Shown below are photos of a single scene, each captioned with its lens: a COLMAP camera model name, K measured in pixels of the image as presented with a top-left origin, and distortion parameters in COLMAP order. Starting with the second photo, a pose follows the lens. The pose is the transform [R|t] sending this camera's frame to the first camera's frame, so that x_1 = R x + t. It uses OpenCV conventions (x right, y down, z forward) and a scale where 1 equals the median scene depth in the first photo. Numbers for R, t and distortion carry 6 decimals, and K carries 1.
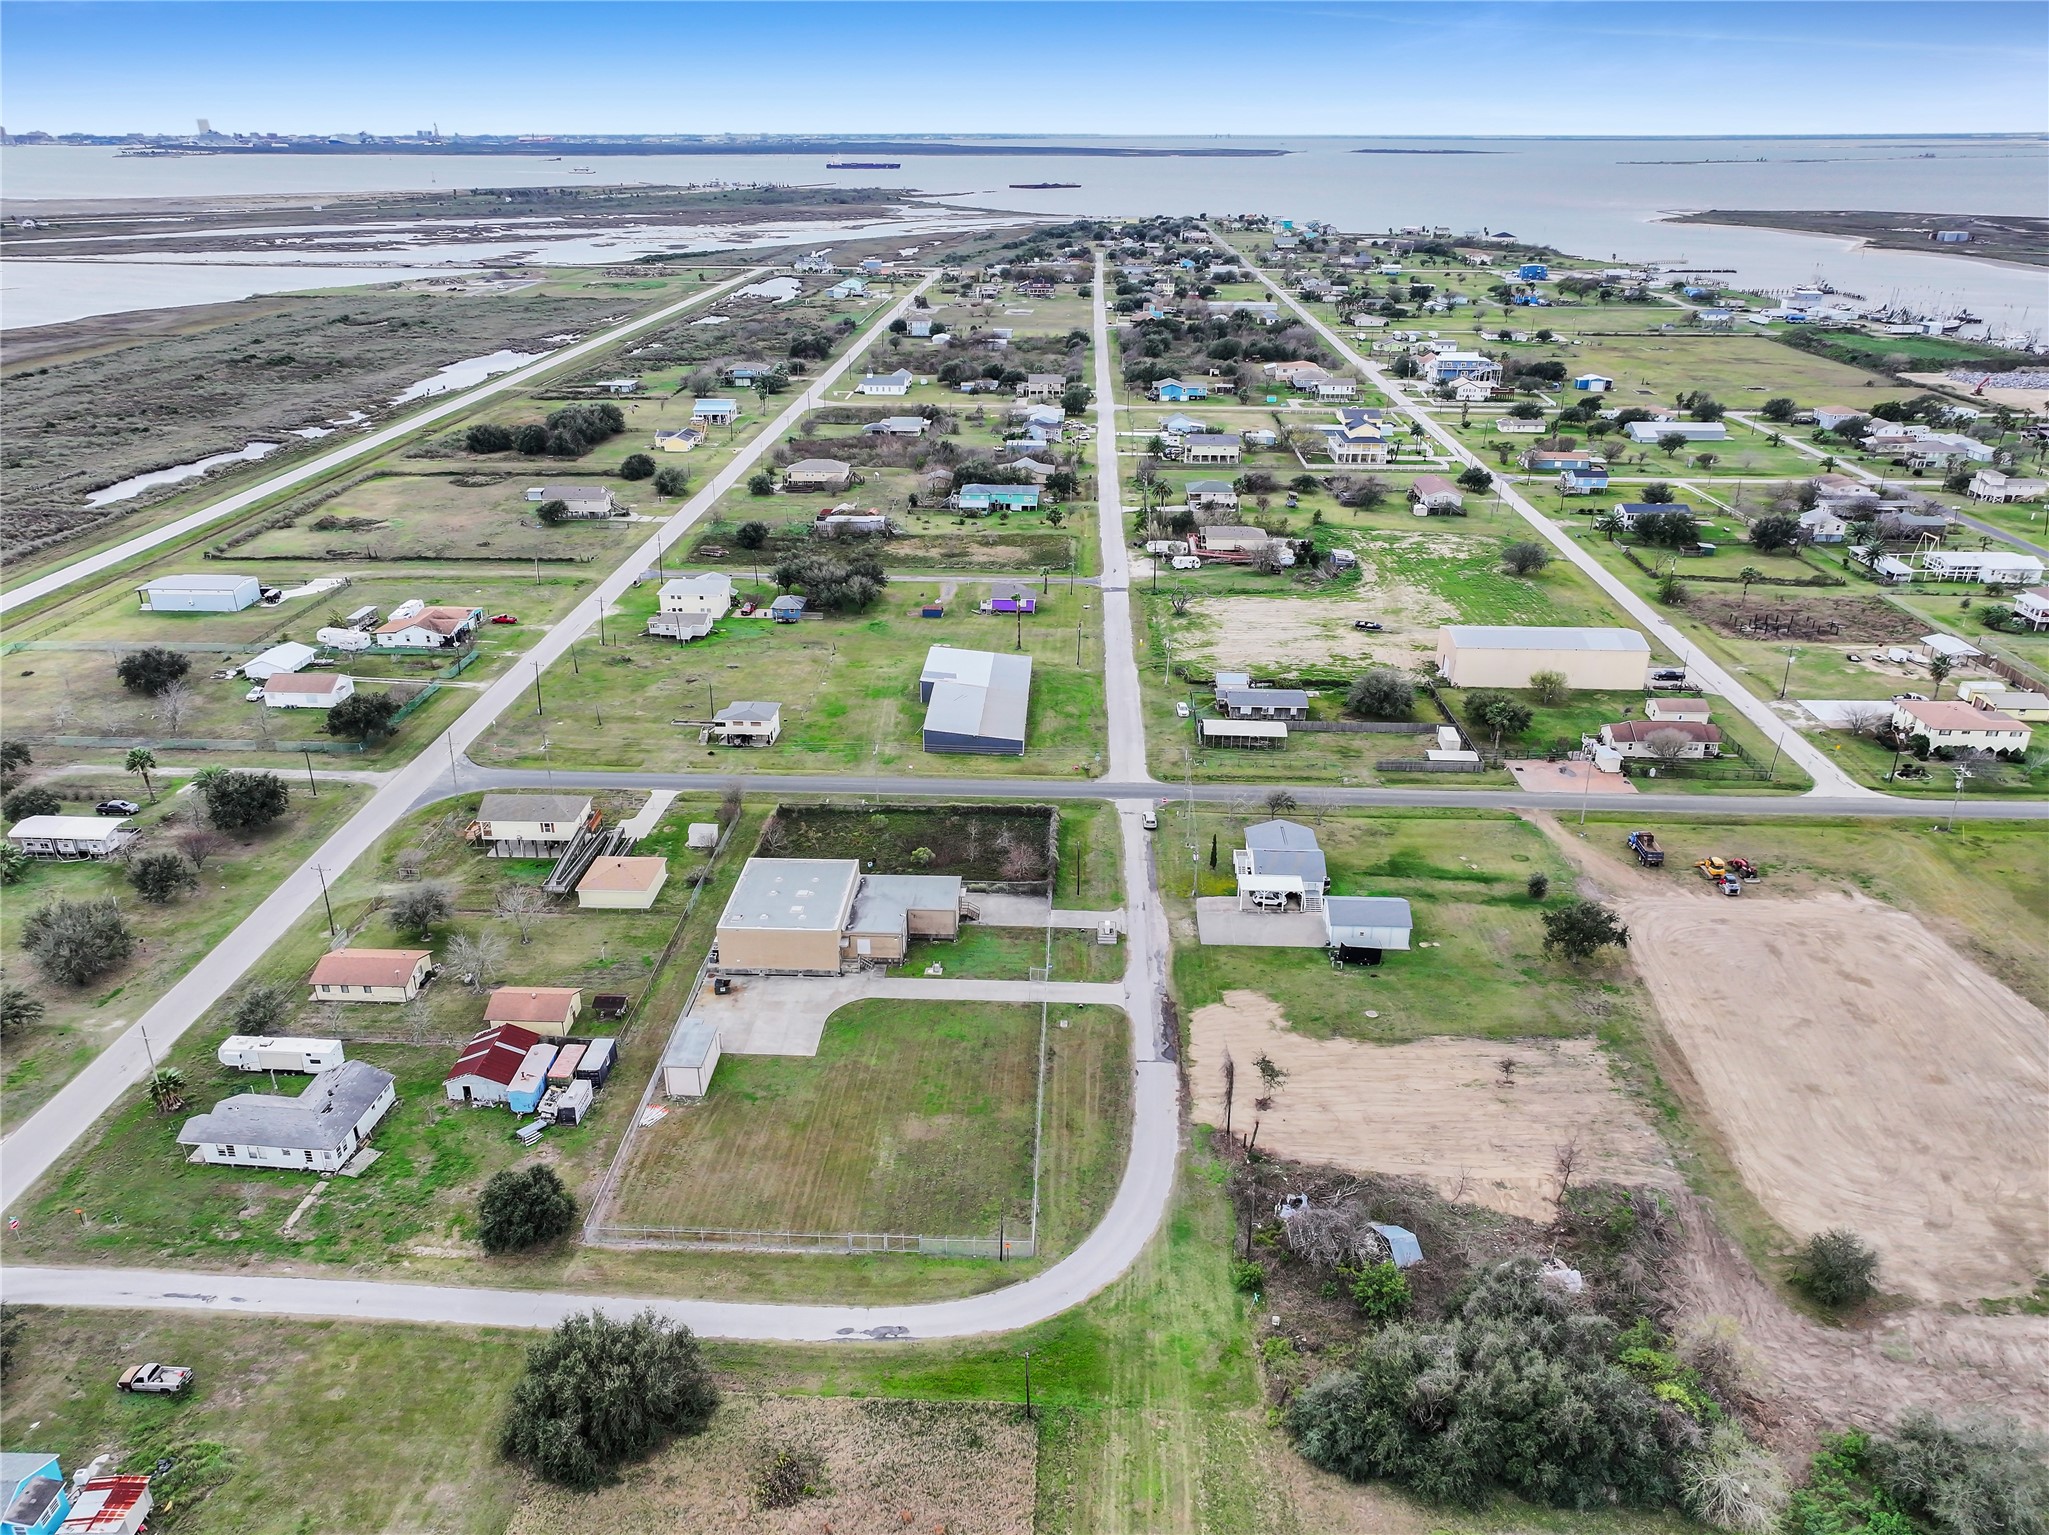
lens RADIAL K [[1443.5, 0, 1024.5], [0, 1443.5, 767.5], [0, 0, 1]] dist [0.006373, 0.004040]
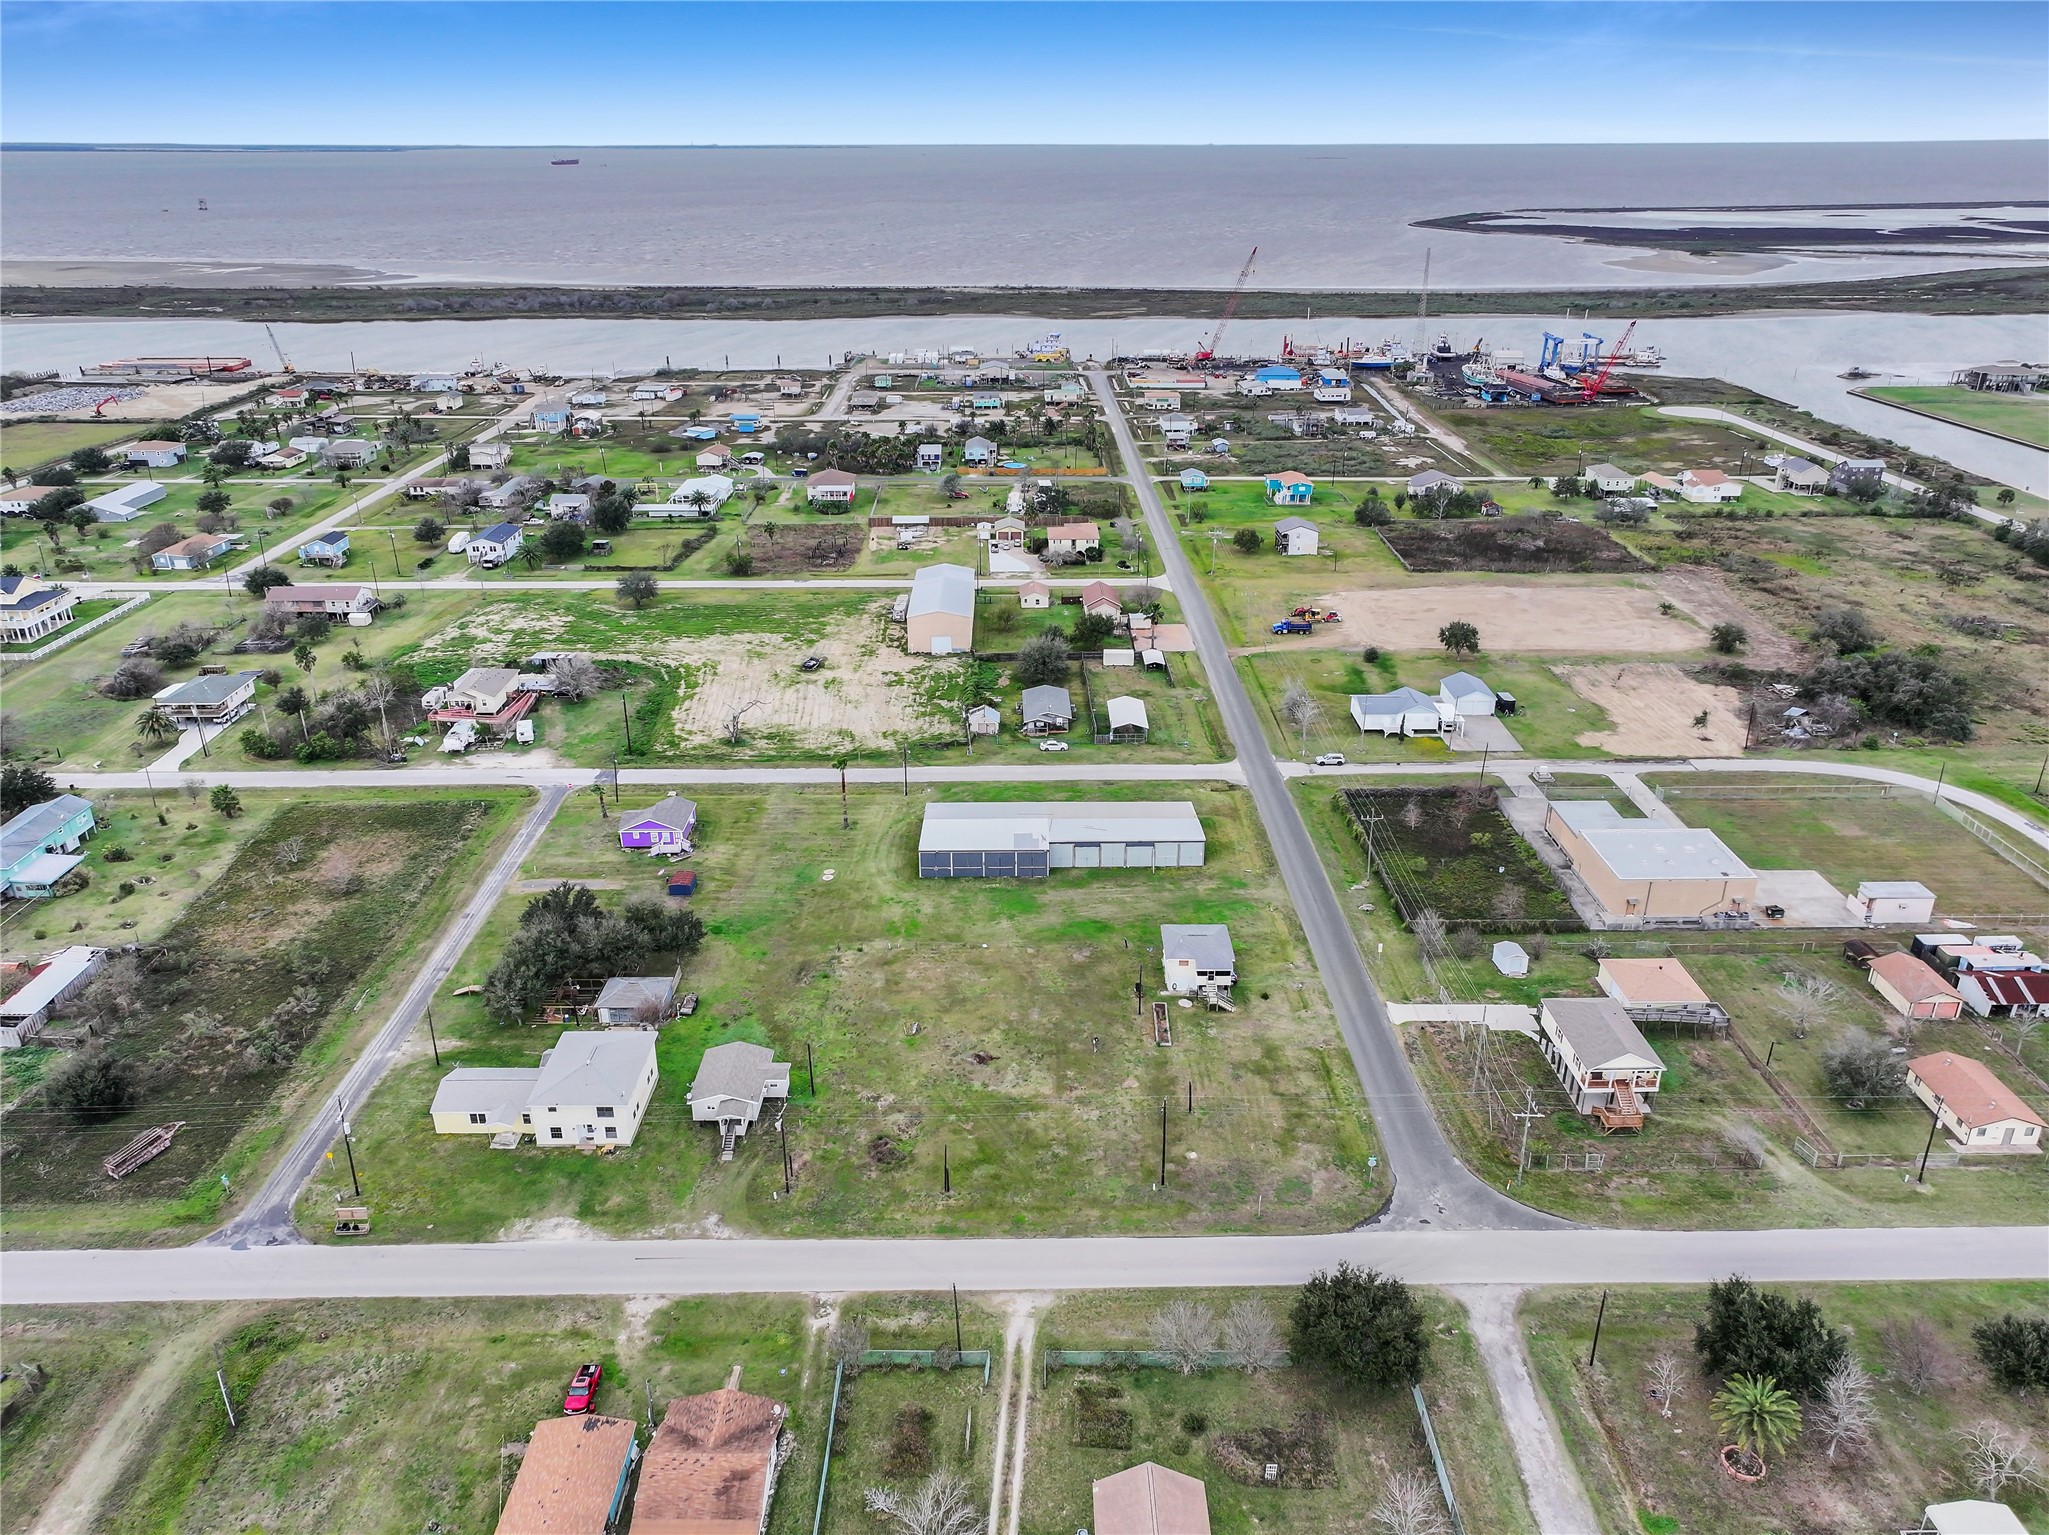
lens RADIAL K [[1450.3, 0, 1024.5], [0, 1450.3, 767.5], [0, 0, 1]] dist [0.004685, 0.009145]
pose [[-0.054044, -0.399745, 0.915032, -0.715710], [0.407092, 0.827938, 0.385740, -0.375617], [-0.911787, 0.393349, 0.117988, 0.834041]]
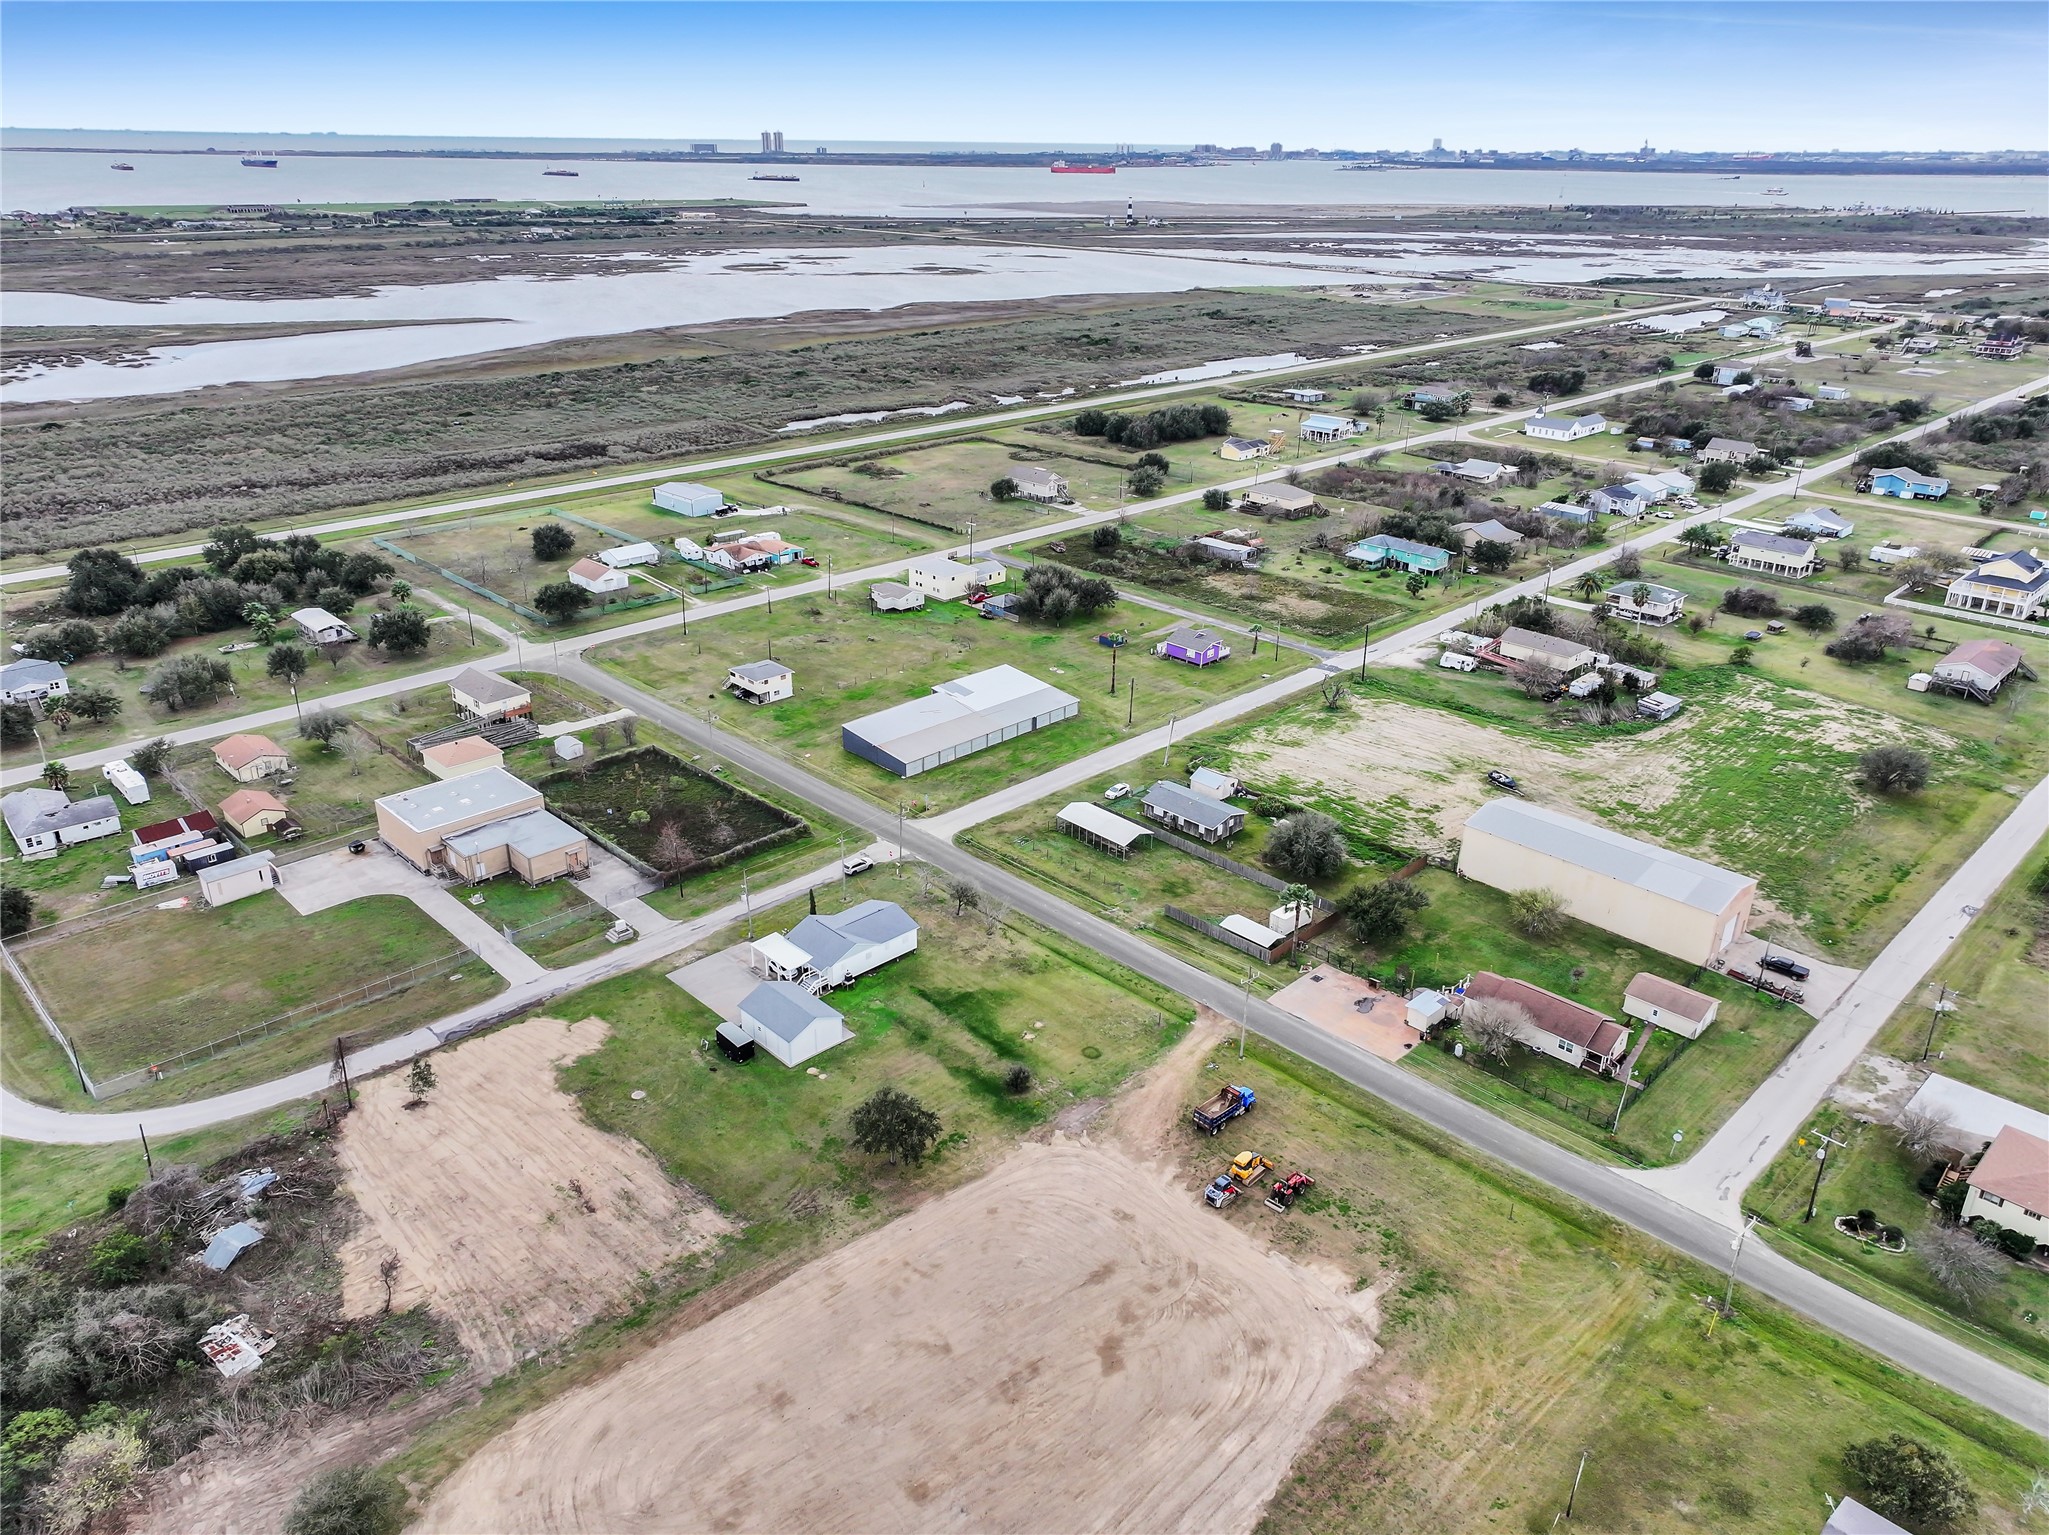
lens RADIAL K [[1435.9, 0, 1024.5], [0, 1435.9, 767.5], [0, 0, 1]] dist [0.004795, 0.009542]
pose [[0.729247, 0.279906, -0.624381, 0.563269], [-0.284988, 0.953837, 0.094746, -0.111168], [0.622078, 0.108848, 0.775353, 0.256472]]
